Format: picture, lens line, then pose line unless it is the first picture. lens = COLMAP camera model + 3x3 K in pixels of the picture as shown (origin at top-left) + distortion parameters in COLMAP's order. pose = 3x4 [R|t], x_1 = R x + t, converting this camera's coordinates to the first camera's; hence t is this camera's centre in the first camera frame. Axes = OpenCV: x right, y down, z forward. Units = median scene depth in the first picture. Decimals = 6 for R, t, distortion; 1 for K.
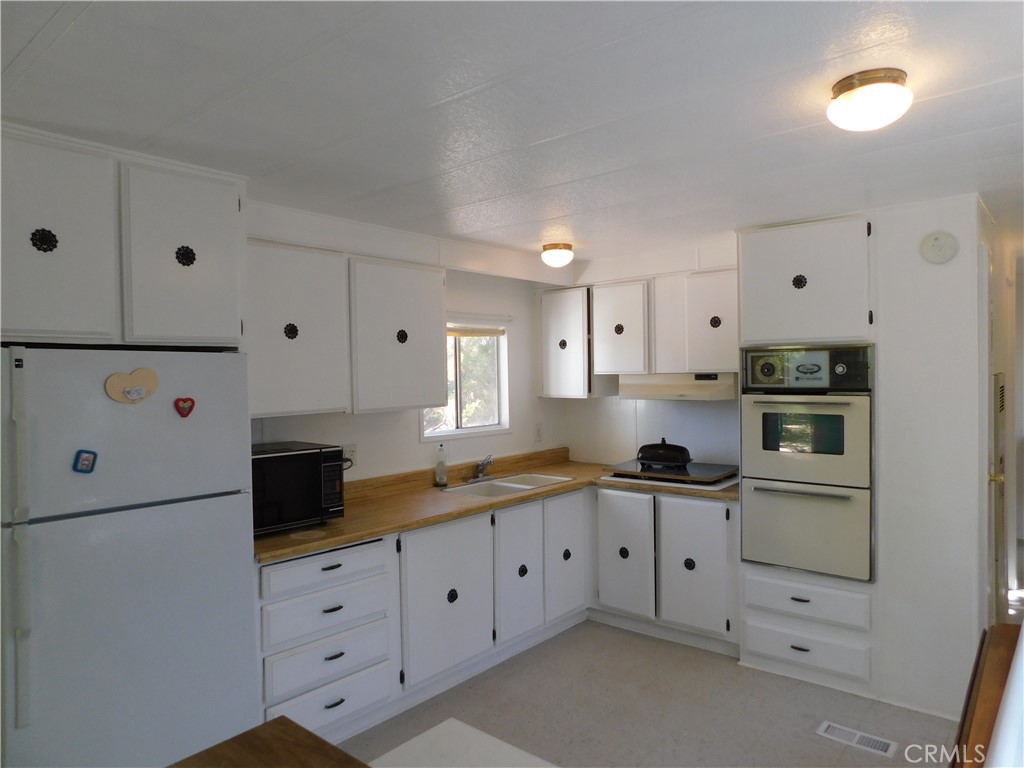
lens RADIAL K [[676.7, 0, 512.4], [0, 676.7, 382.3], [0, 0, 1]] dist [-0.036936, 0.000291]
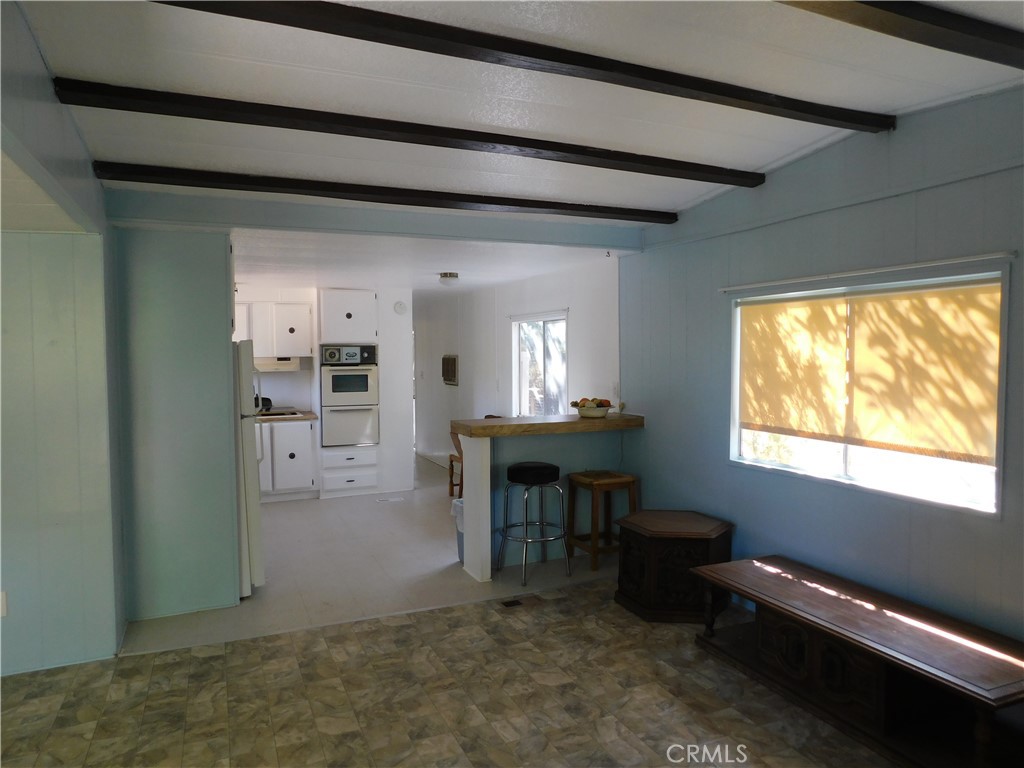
lens RADIAL K [[676.7, 0, 510.9], [0, 676.7, 385.7], [0, 0, 1]] dist [-0.036936, 0.000291]
pose [[0.442596, -0.029451, 0.896237, -1.334065], [0.019265, 0.999542, 0.023332, 0.040862], [-0.896514, 0.006939, 0.442961, -0.473360]]
